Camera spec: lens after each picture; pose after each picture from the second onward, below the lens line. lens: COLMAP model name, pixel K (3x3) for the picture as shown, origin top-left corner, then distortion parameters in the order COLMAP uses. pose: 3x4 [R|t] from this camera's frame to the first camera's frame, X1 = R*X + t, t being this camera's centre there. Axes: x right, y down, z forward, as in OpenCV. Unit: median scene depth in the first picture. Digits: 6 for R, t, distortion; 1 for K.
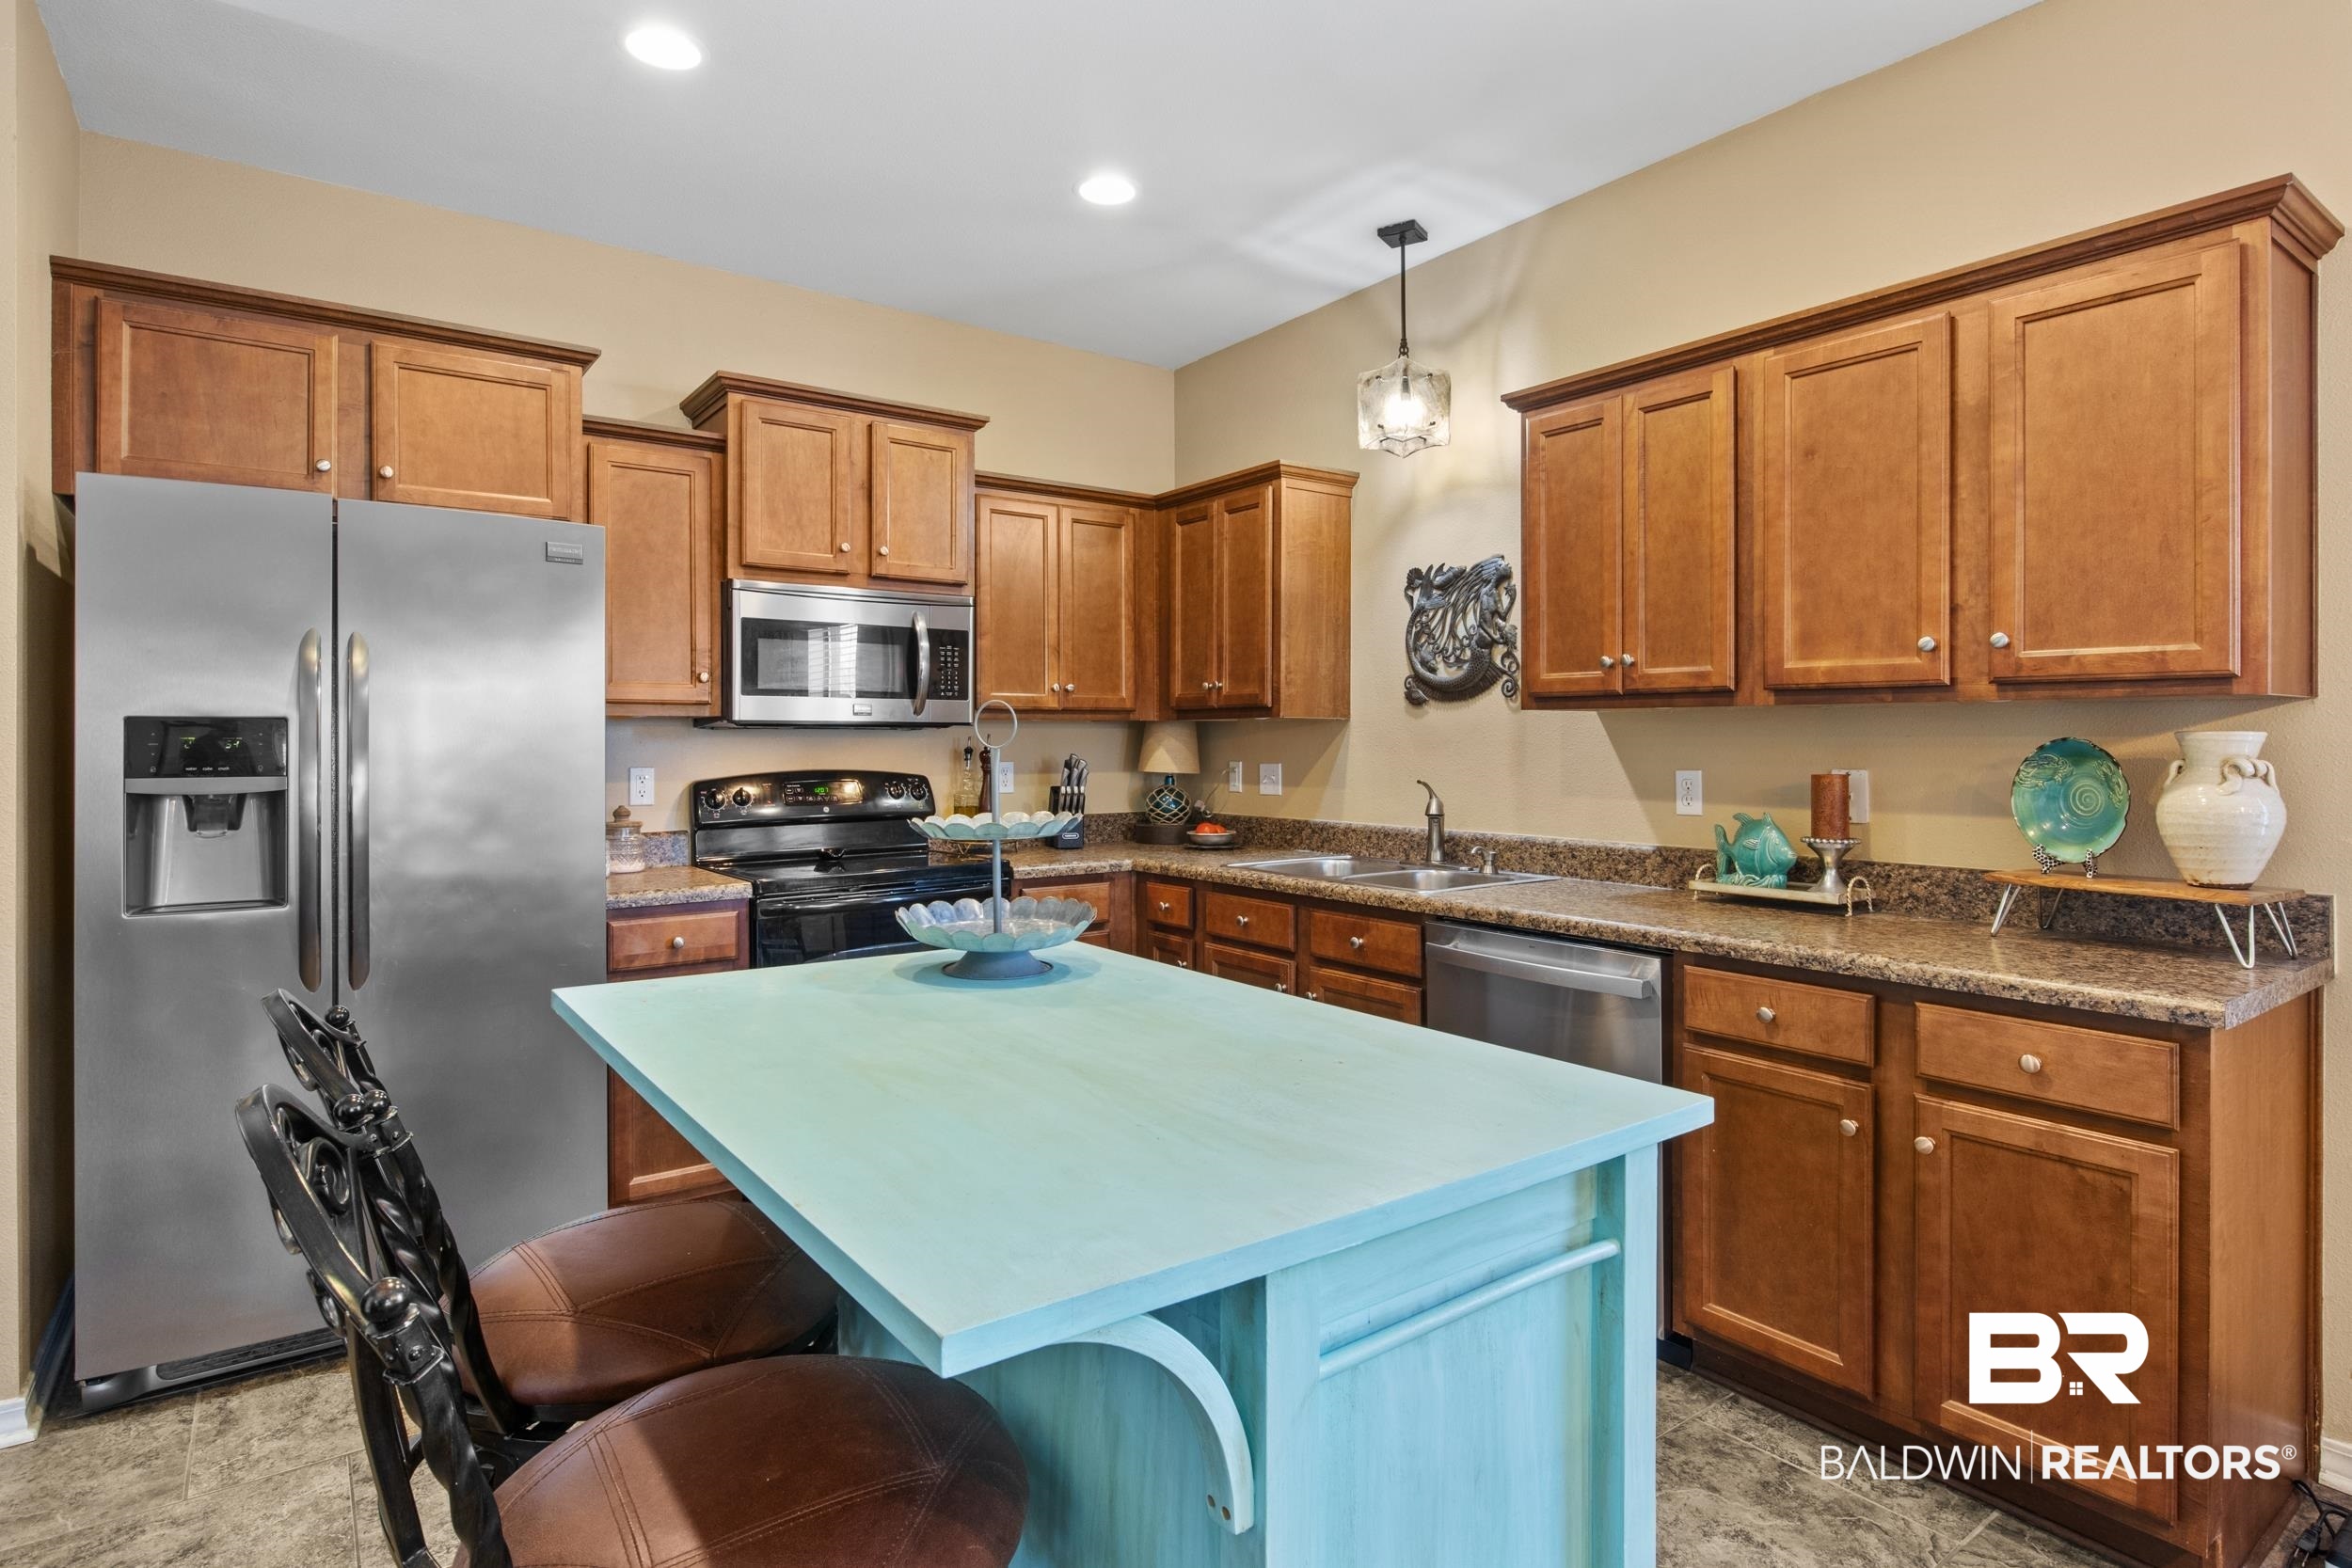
lens RADIAL K [[1209.7, 0, 1180.2], [0, 1209.7, 739.7], [0, 0, 1]] dist [-0.004793, 0.002177]
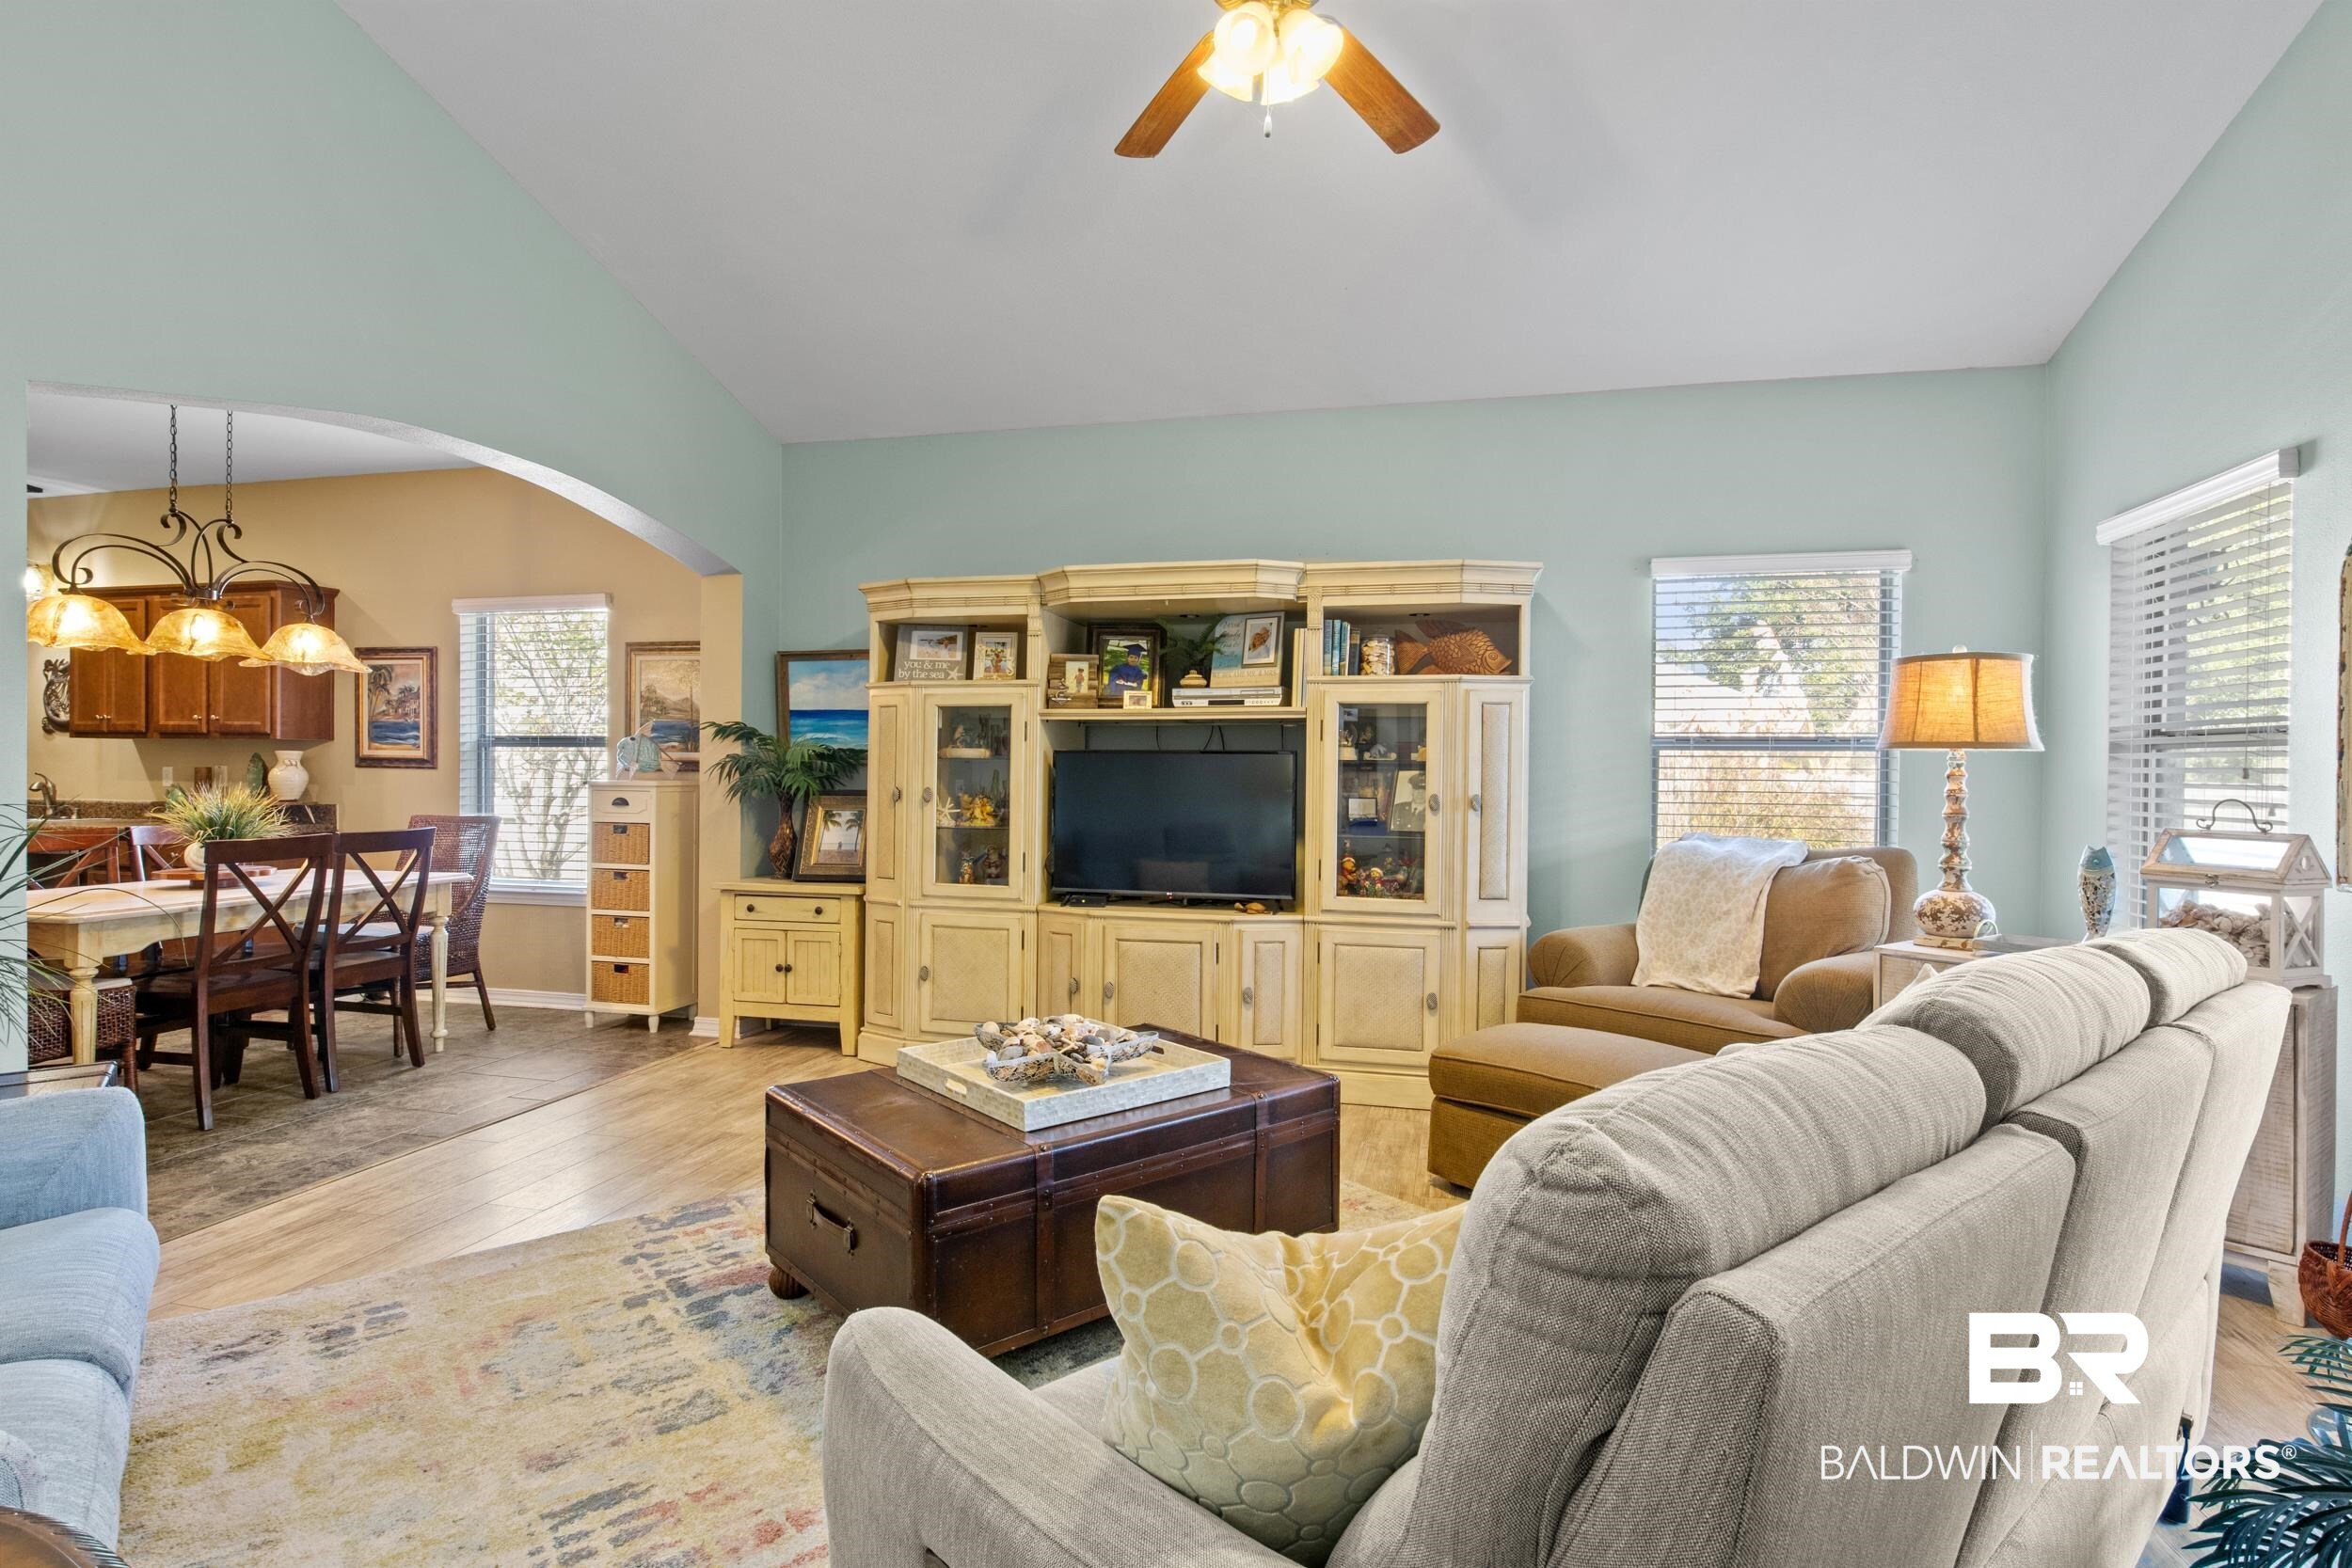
lens RADIAL K [[1209.7, 0, 1184.9], [0, 1209.7, 765.4], [0, 0, 1]] dist [-0.004793, 0.002177]
pose [[0.776025, 0.004806, 0.630684, 0.474622], [-0.007733, 0.999968, 0.001894, 0.004086], [-0.630655, -0.006347, 0.776037, -1.901085]]
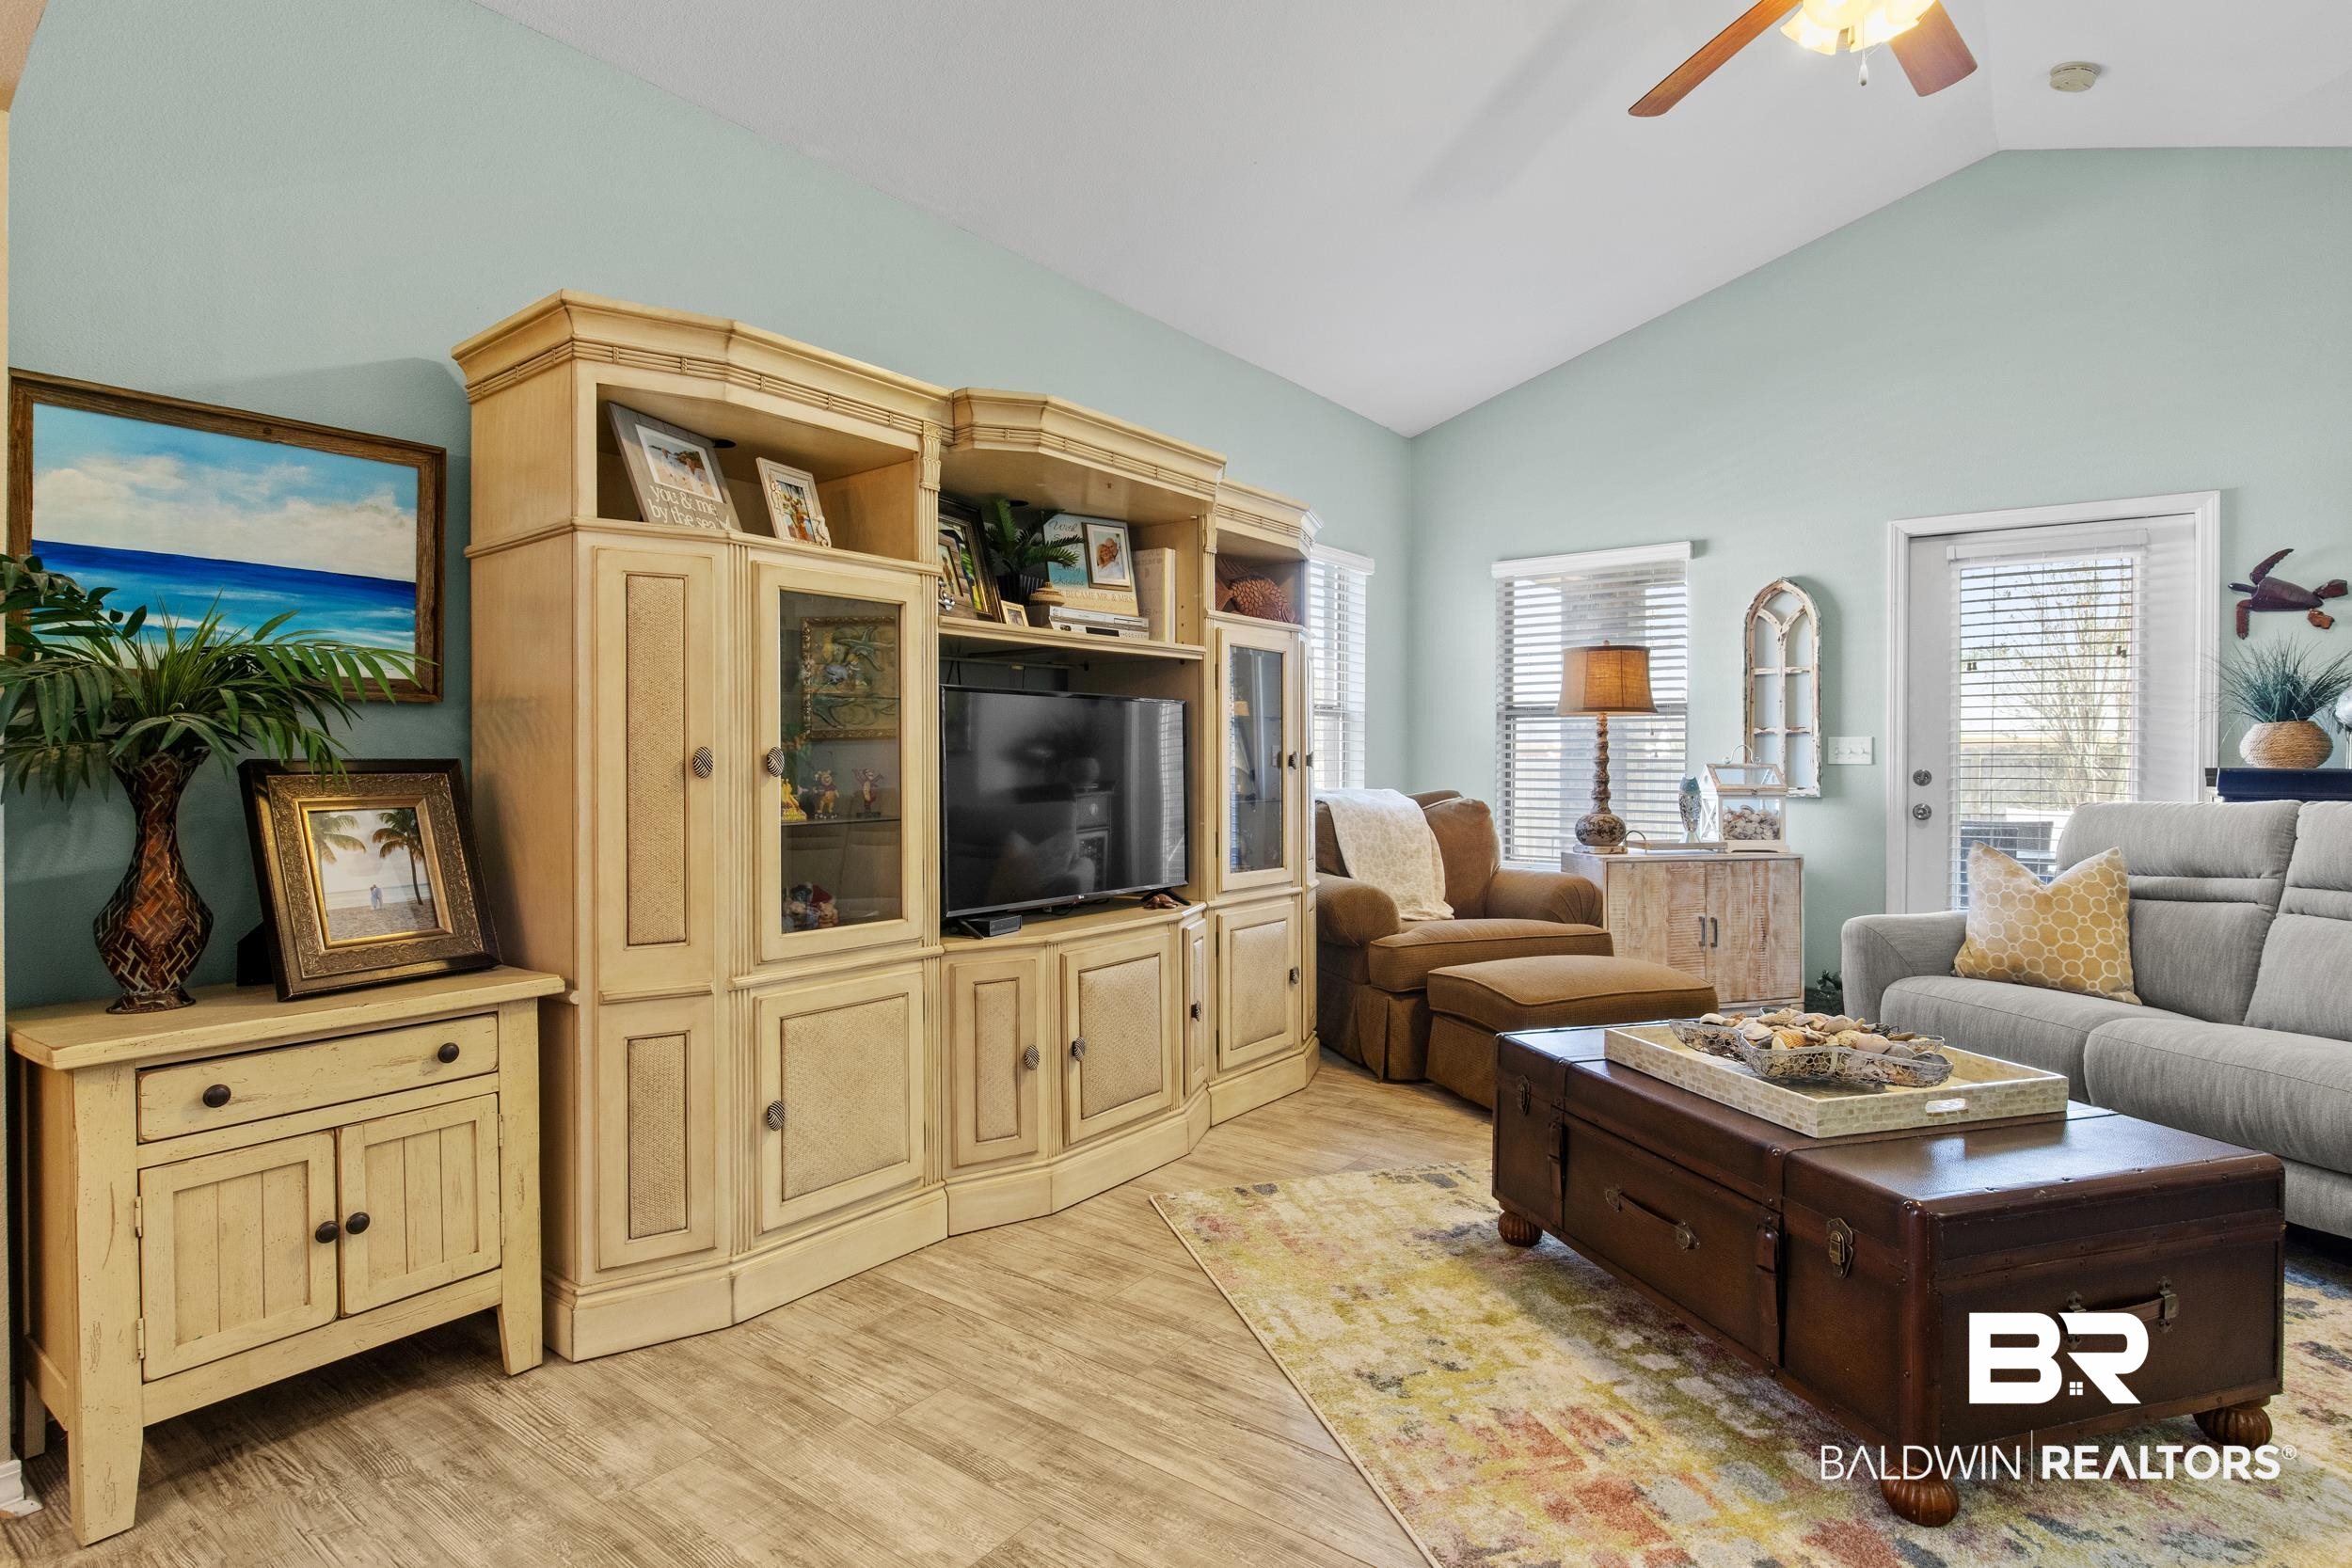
lens RADIAL K [[1209.7, 0, 1171.4], [0, 1209.7, 767.6], [0, 0, 1]] dist [-0.004793, 0.002177]
pose [[-0.279468, -0.007937, 0.960122, 0.367635], [-0.000902, 0.999968, 0.008004, 0.046026], [-0.960154, 0.001371, -0.279467, -0.464034]]
